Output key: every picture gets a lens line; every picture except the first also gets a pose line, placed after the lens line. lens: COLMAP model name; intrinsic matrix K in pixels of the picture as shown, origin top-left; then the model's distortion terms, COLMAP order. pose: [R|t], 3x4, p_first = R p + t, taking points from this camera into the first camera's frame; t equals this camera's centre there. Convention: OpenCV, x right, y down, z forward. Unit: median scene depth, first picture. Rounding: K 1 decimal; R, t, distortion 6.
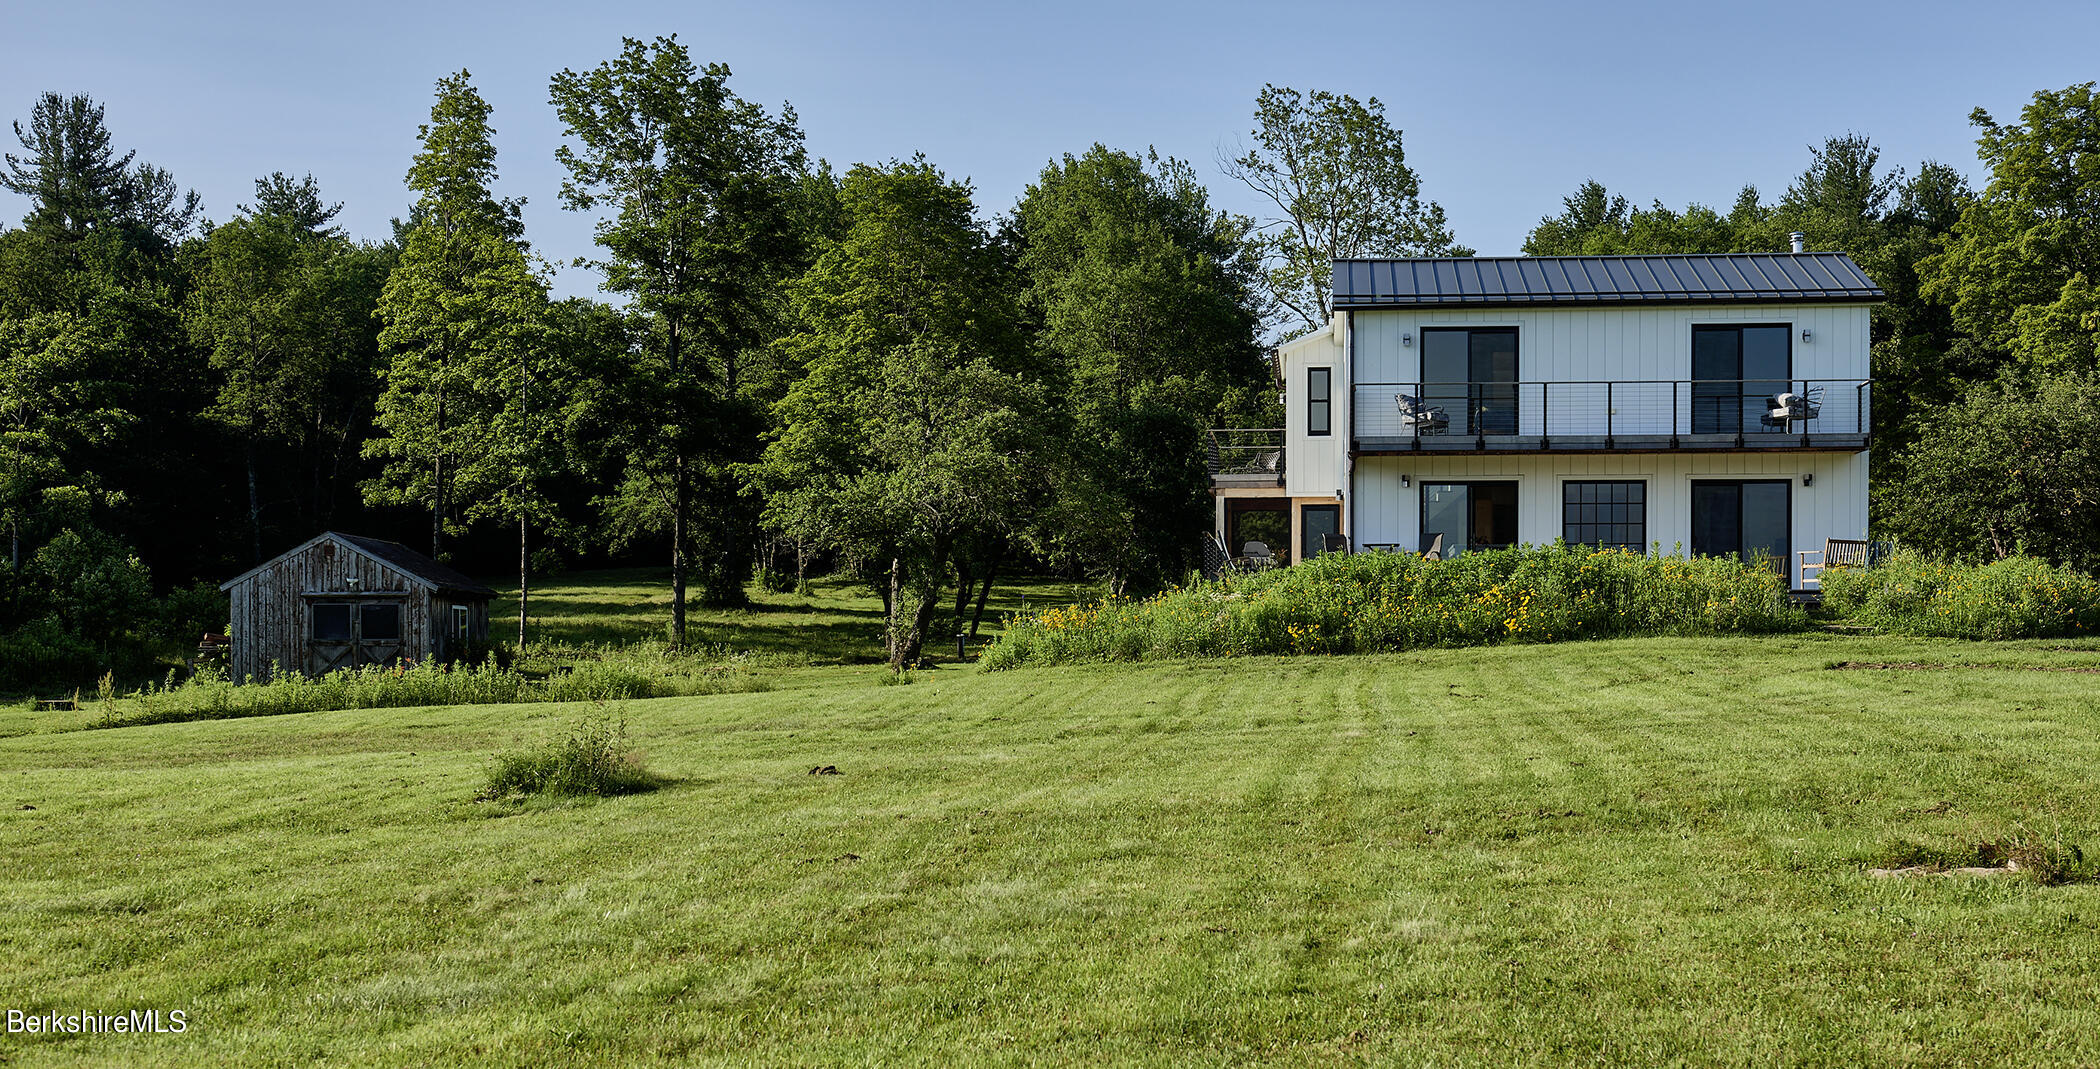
lens RADIAL K [[2528.3, 0, 1050.0], [0, 2528.3, 534.5], [0, 0, 1]] dist [0.000548, -0.062550]
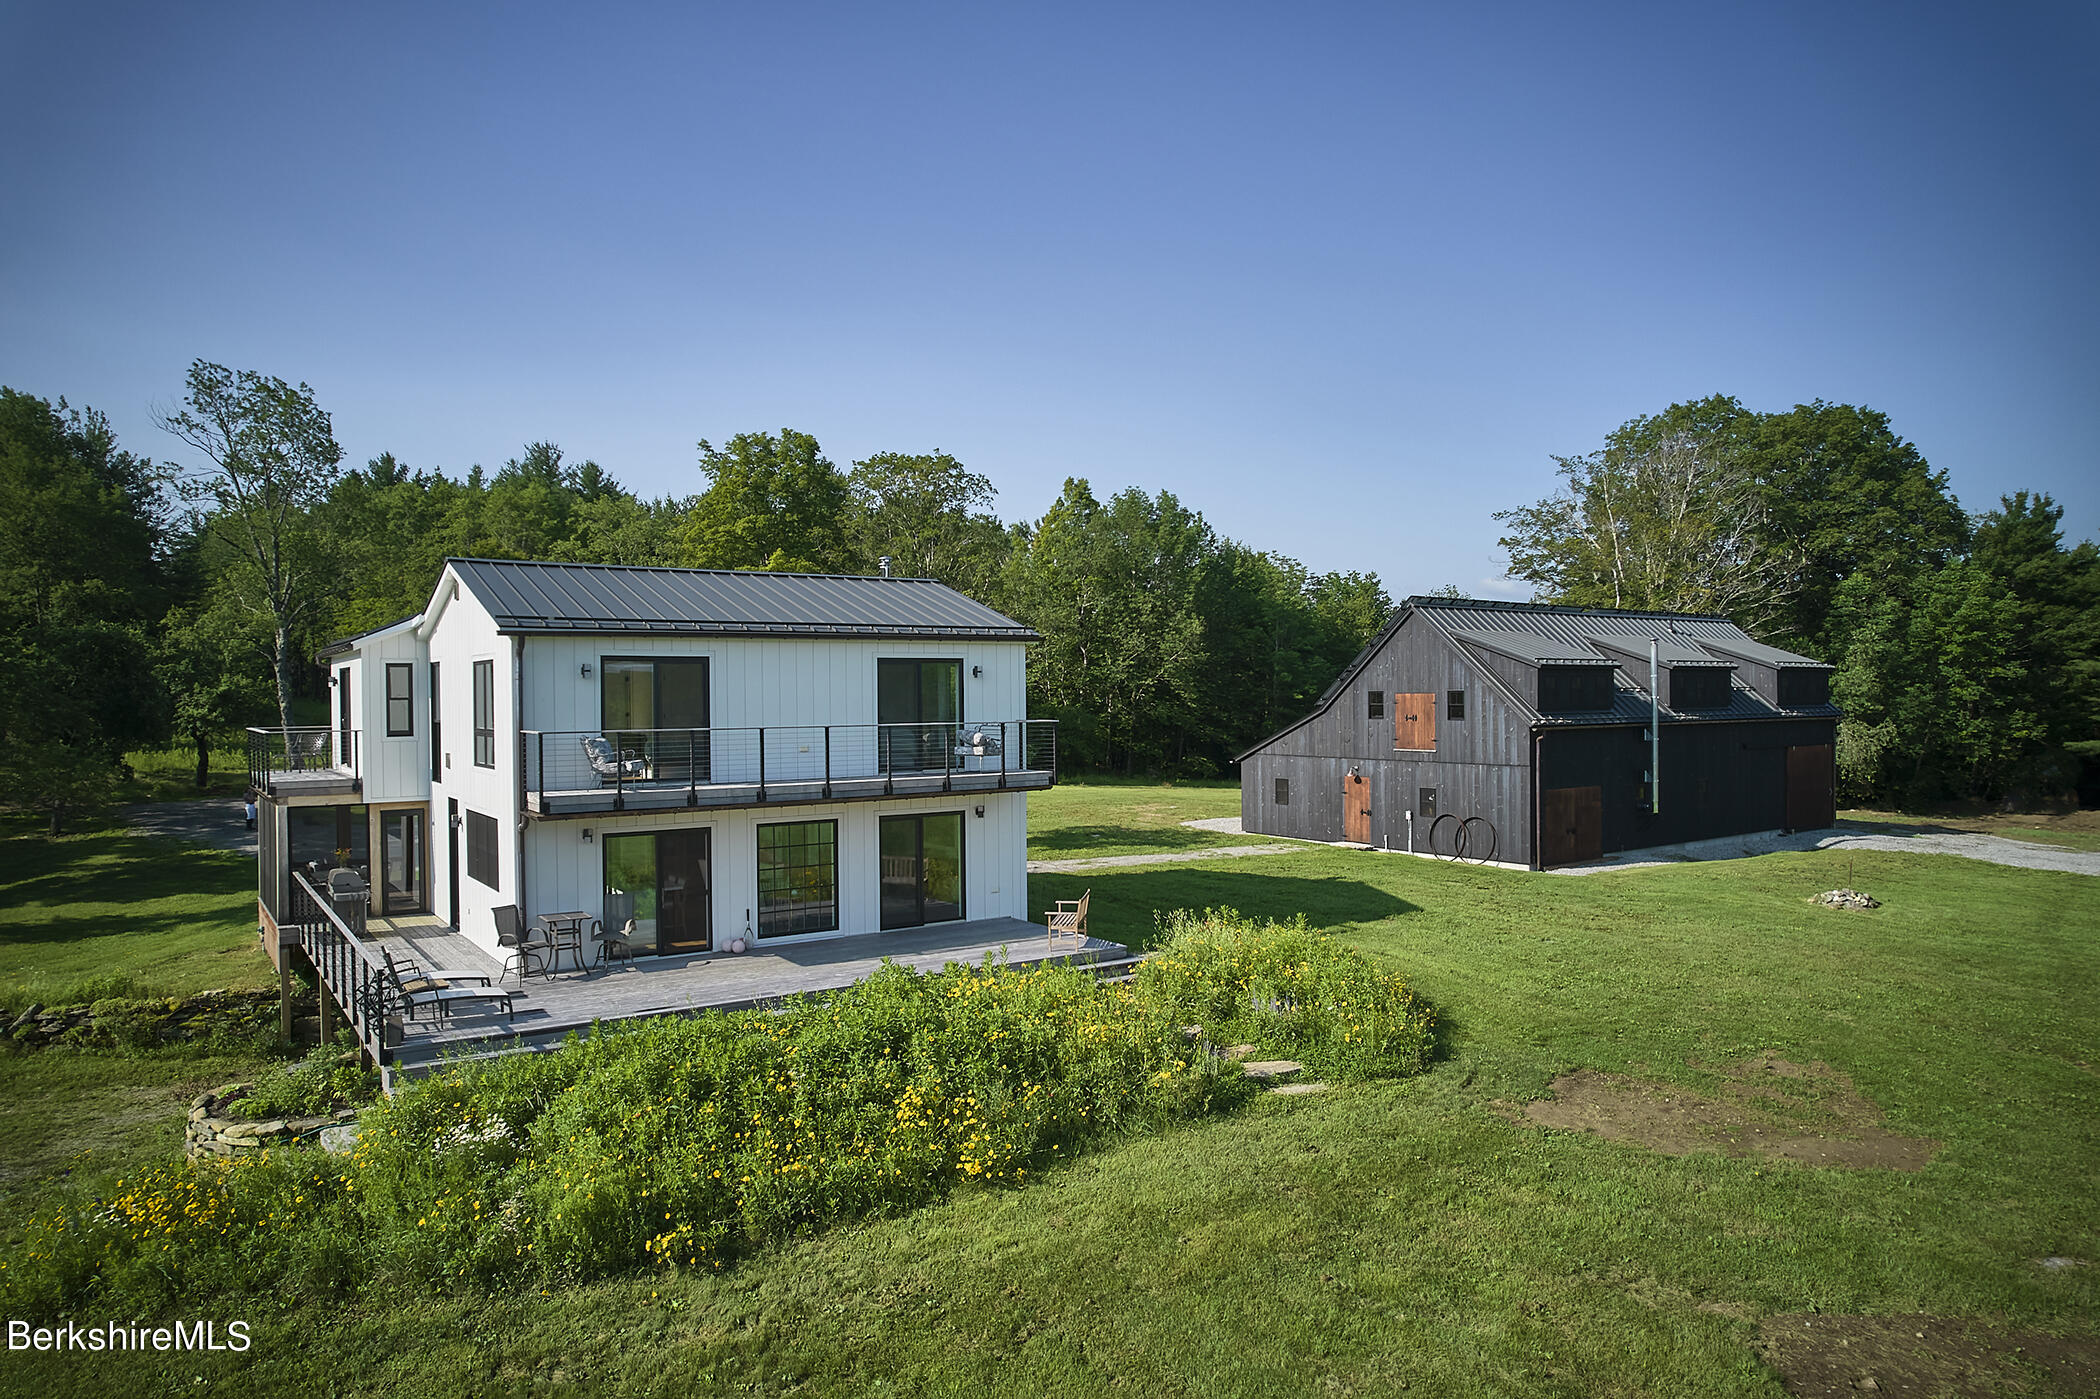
lens RADIAL K [[1348.0, 0, 1050.0], [0, 1348.0, 699.5], [0, 0, 1]] dist [-0.017910, 0.005807]
pose [[0.771632, -0.010401, 0.635984, -0.020768], [-0.009141, 0.999582, 0.027438, -0.058082], [-0.636003, -0.026986, 0.771214, 0.389049]]
